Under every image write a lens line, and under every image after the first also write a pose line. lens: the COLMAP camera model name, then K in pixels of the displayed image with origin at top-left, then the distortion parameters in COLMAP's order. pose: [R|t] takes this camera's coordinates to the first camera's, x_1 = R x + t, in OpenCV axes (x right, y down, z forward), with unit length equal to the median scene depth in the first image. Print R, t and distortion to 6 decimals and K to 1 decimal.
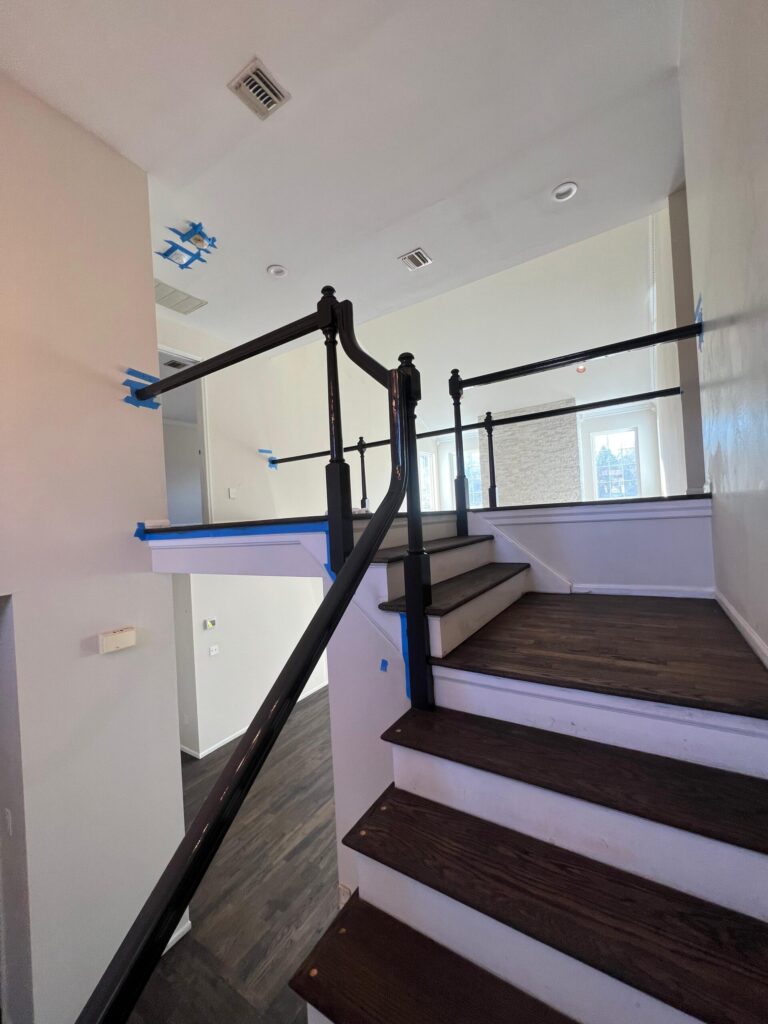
lens RADIAL K [[408.2, 0, 383.5], [0, 408.2, 512.9], [0, 0, 1]] dist [0.001559, -0.000219]
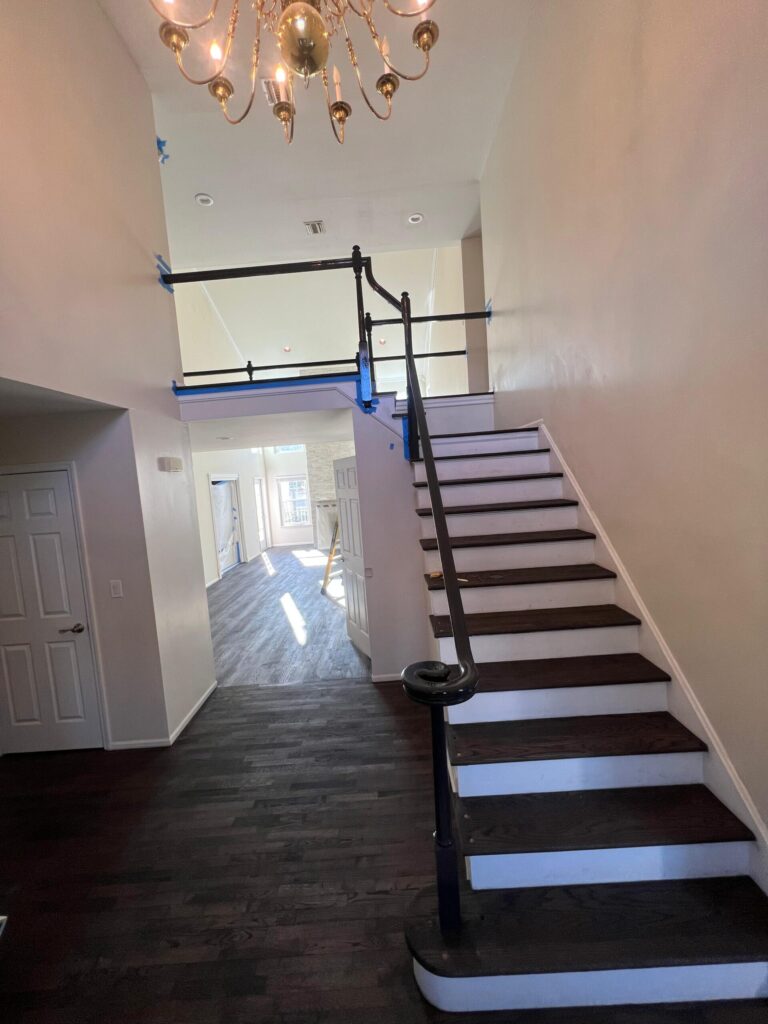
lens RADIAL K [[408.2, 0, 382.1], [0, 408.2, 512.6], [0, 0, 1]] dist [0.001559, -0.000219]
pose [[0.847477, -0.046433, 0.528797, -0.764132], [0.017884, 0.998099, 0.058980, 0.391560], [-0.530530, -0.040527, 0.846697, -0.485050]]
